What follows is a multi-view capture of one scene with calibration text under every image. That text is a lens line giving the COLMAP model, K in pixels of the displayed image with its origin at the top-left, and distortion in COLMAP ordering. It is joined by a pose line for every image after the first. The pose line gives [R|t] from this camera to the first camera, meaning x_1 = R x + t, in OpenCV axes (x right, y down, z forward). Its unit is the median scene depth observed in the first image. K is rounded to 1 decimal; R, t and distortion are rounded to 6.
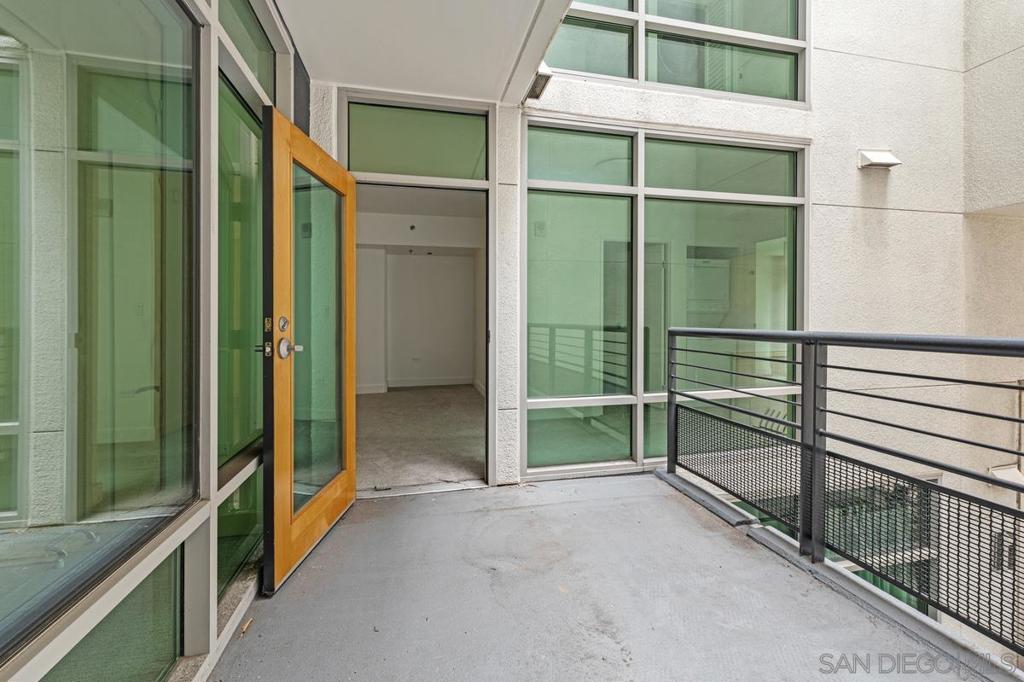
lens RADIAL K [[426.3, 0, 510.4], [0, 426.3, 317.3], [0, 0, 1]] dist [0.018281, 0.000056]
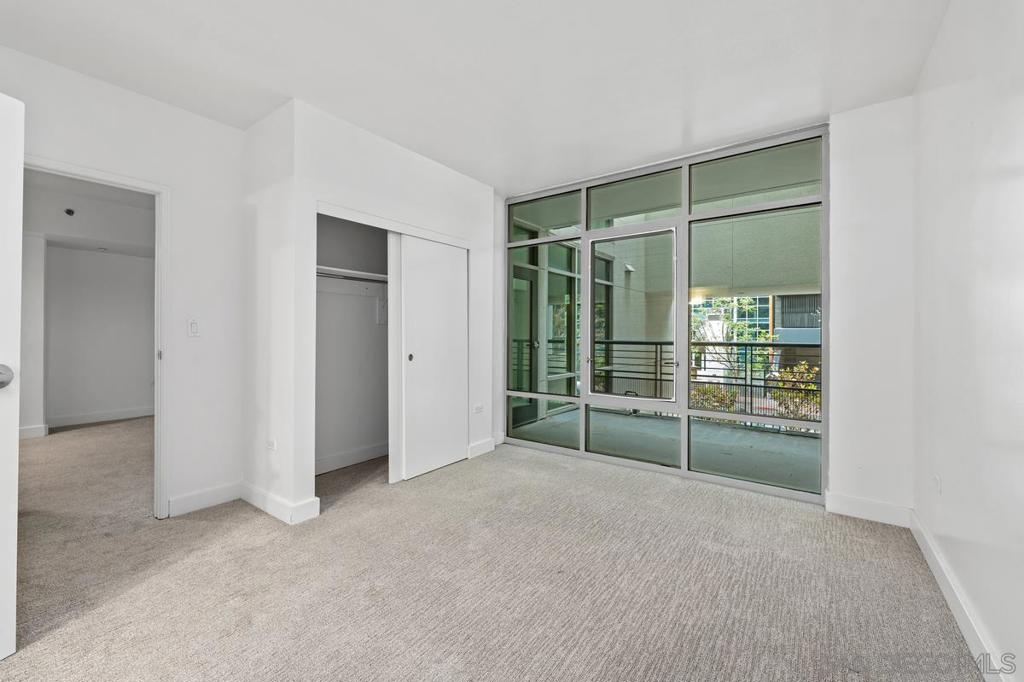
lens RADIAL K [[420.2, 0, 512.6], [0, 420.2, 323.4], [0, 0, 1]] dist [0.001157, 0.000205]
pose [[0.756723, 0.021292, 0.653388, -1.290613], [-0.008105, 0.999698, -0.023191, -0.007844], [-0.653685, 0.012254, 0.756668, -0.365379]]
